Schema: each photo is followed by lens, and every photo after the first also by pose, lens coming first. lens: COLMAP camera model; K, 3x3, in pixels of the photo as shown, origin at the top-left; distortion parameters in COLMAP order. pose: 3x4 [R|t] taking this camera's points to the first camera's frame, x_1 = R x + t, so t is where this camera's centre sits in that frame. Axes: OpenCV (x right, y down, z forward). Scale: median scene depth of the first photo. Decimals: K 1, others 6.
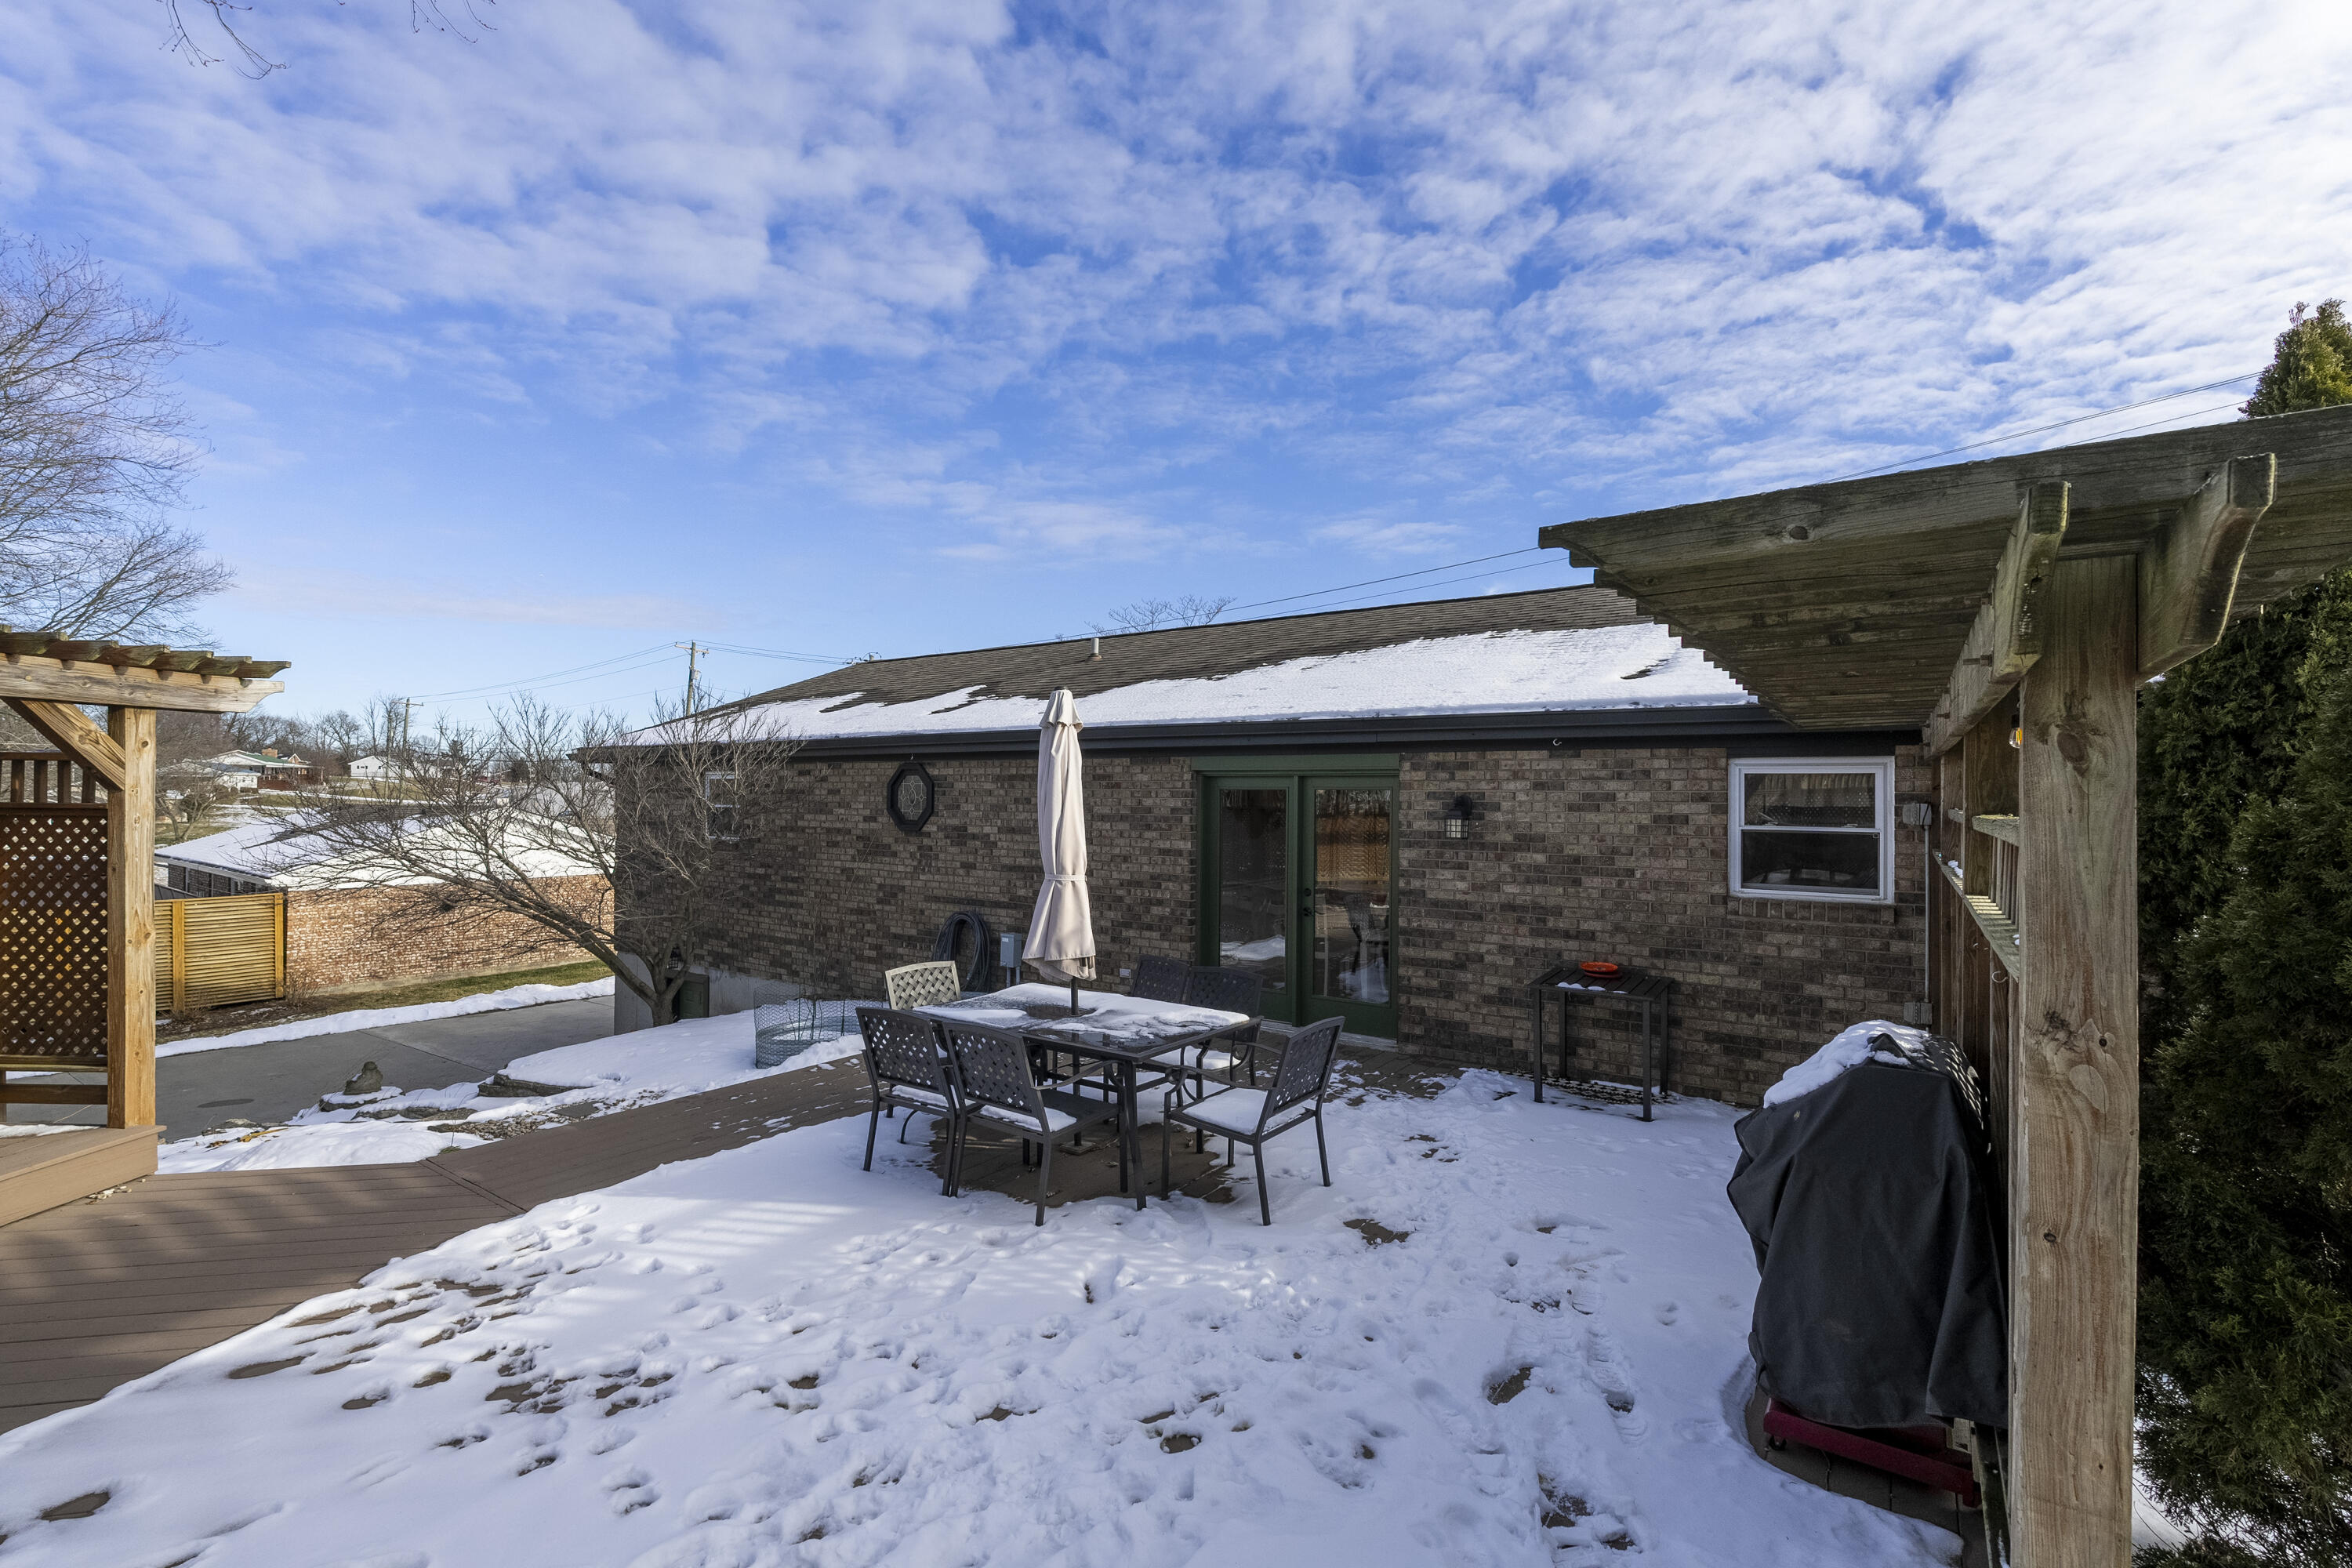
lens RADIAL K [[1037.8, 0, 1184.6], [0, 1037.8, 787.8], [0, 0, 1]] dist [-0.005148, 0.000779]
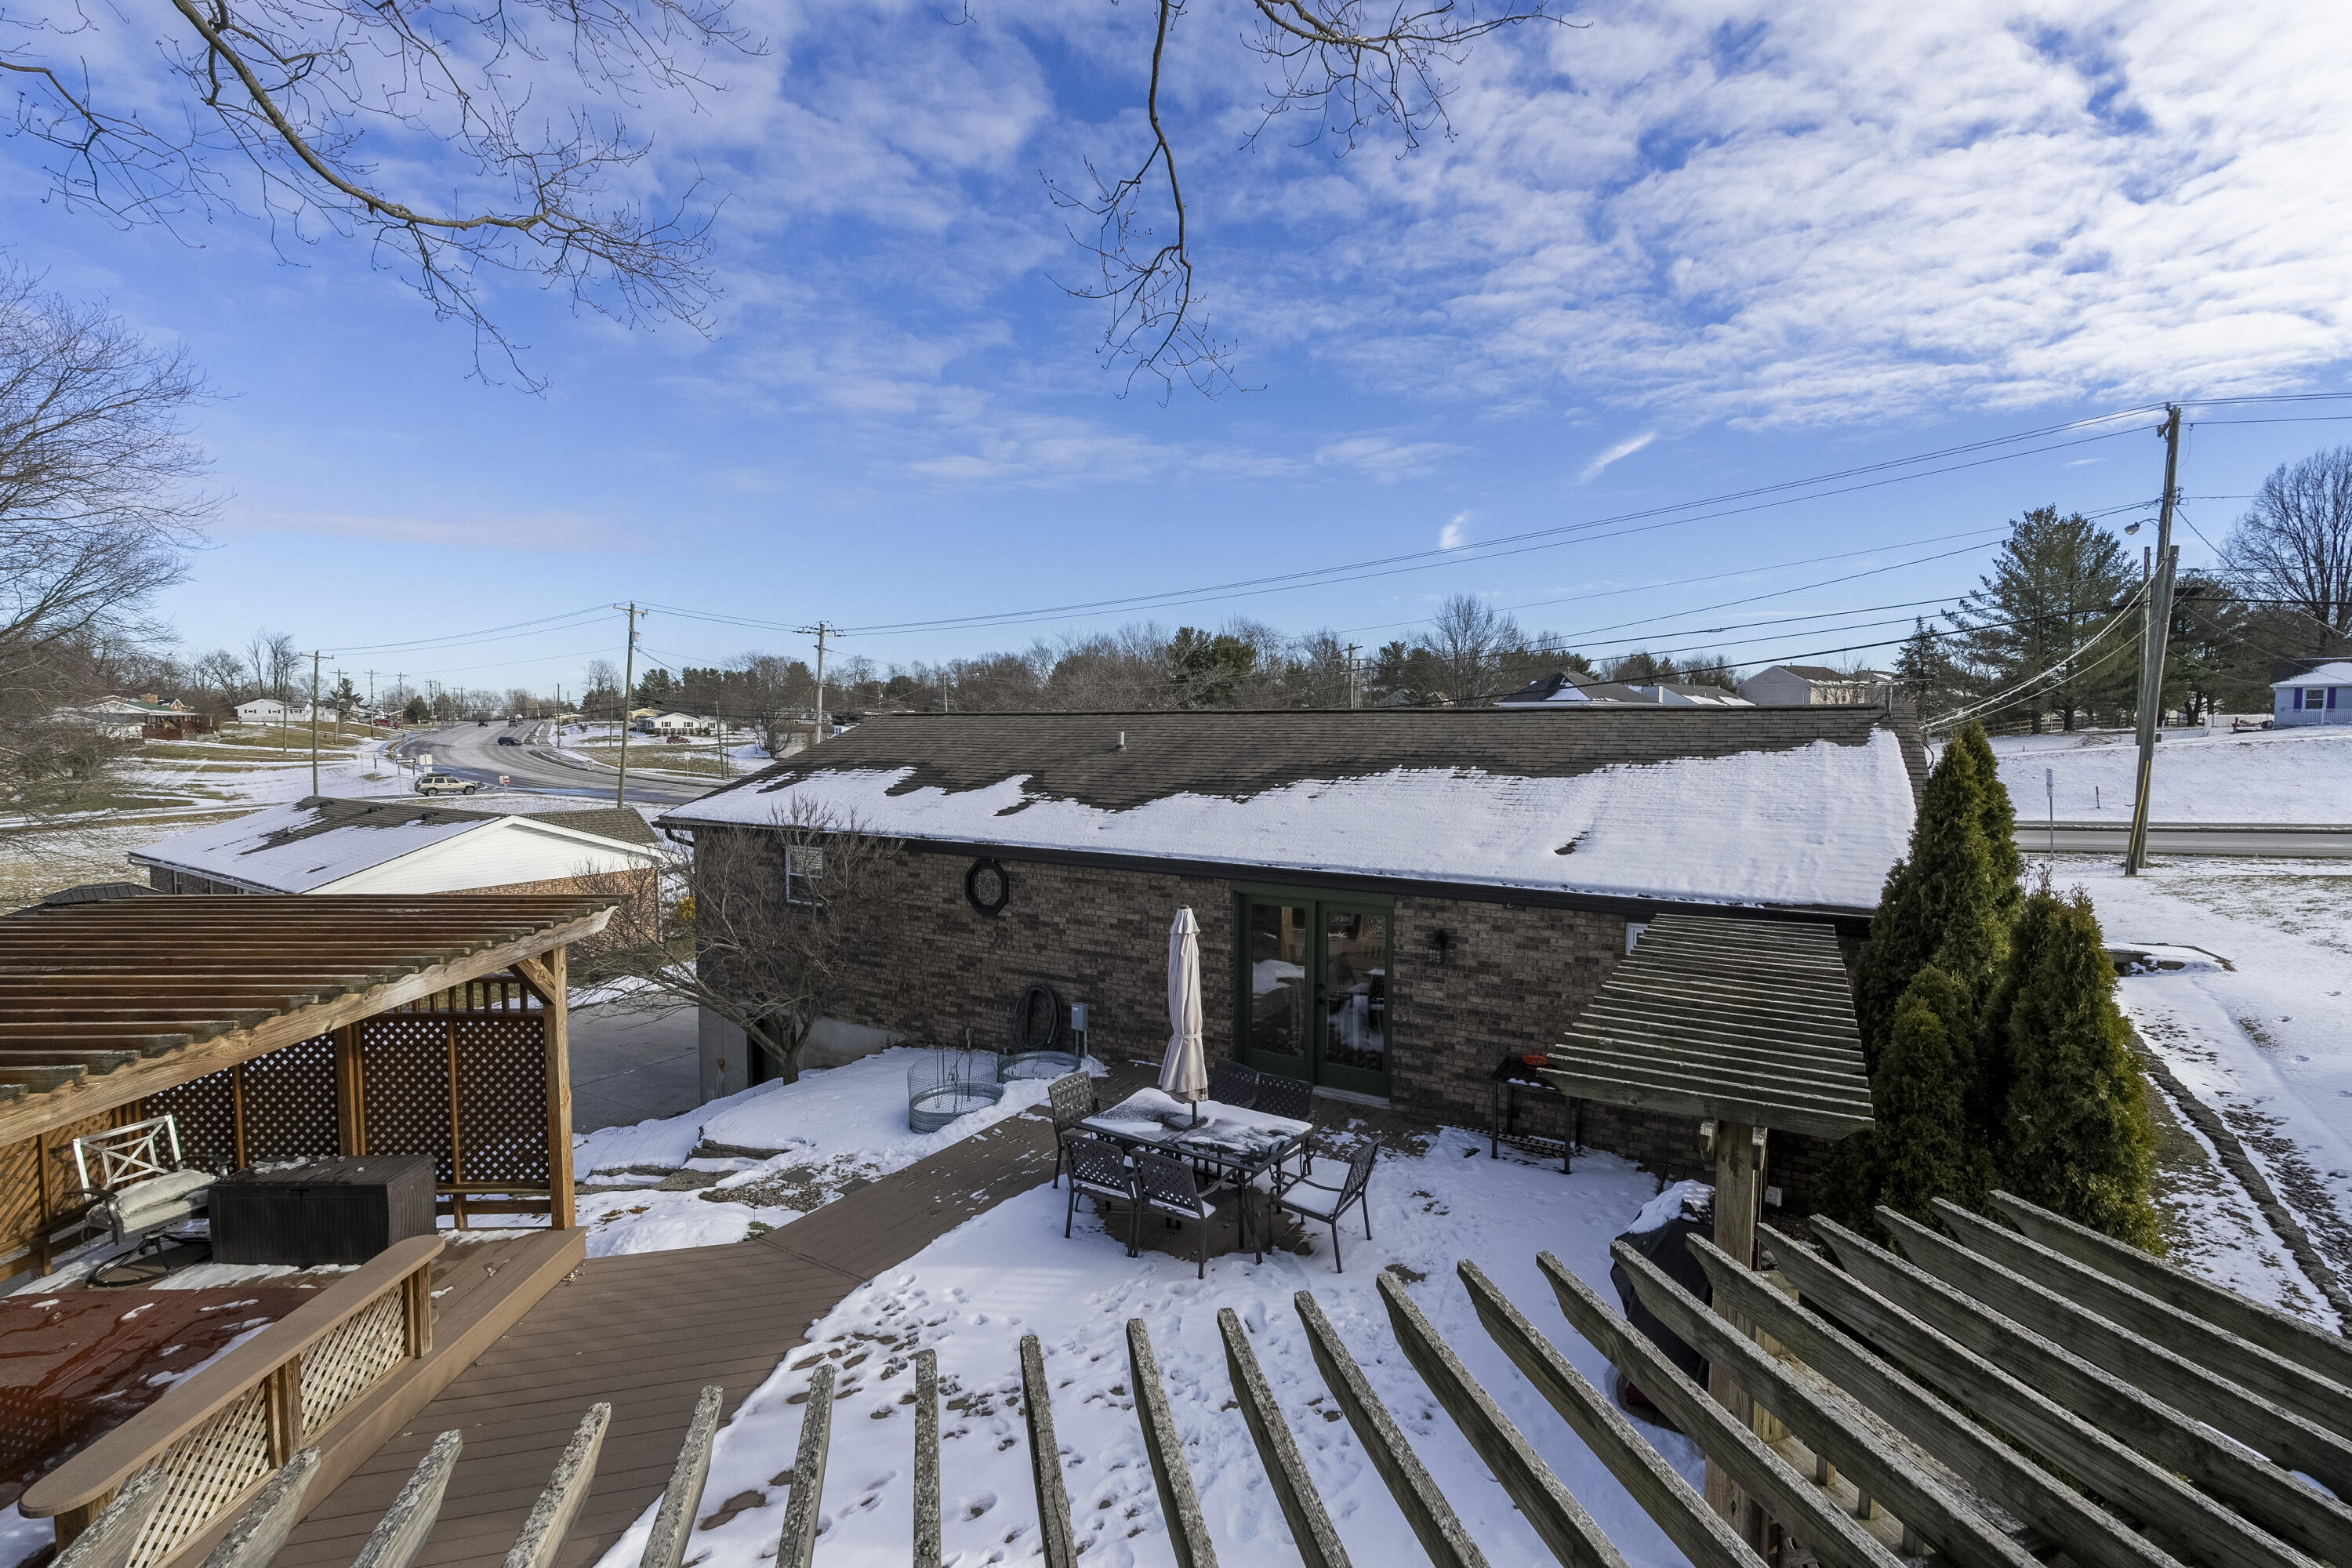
lens RADIAL K [[1037.8, 0, 1186.5], [0, 1037.8, 788.8], [0, 0, 1]] dist [-0.005148, 0.000779]
pose [[0.997599, -0.006856, 0.068910, -0.169295], [0.002500, 0.998003, 0.063111, -0.277499], [-0.069205, -0.062787, 0.995625, -0.351238]]
